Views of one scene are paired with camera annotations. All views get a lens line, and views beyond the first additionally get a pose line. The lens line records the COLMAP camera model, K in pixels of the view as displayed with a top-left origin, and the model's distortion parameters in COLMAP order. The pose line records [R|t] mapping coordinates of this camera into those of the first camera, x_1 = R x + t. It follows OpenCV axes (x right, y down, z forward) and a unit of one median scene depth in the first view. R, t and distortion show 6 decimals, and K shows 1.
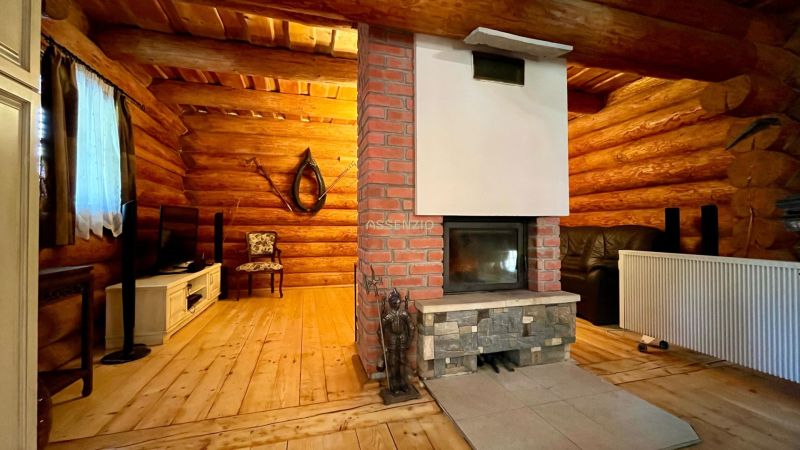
lens RADIAL K [[323.6, 0, 398.9], [0, 323.6, 222.0], [0, 0, 1]] dist [-0.001217, -0.000028]
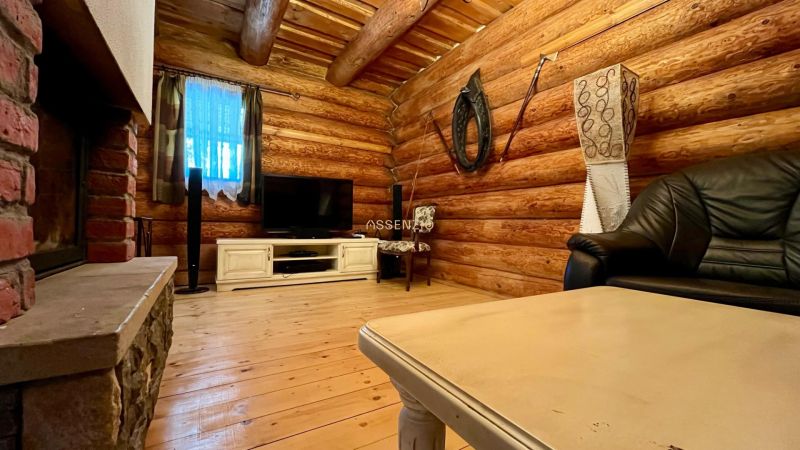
lens RADIAL K [[323.6, 0, 398.9], [0, 323.6, 222.0], [0, 0, 1]] dist [-0.001217, -0.000028]
pose [[0.254109, -0.008461, -0.967139, 0.229239], [0.004754, 0.999961, -0.007500, 0.057939], [0.967164, -0.002692, 0.254139, 0.547184]]
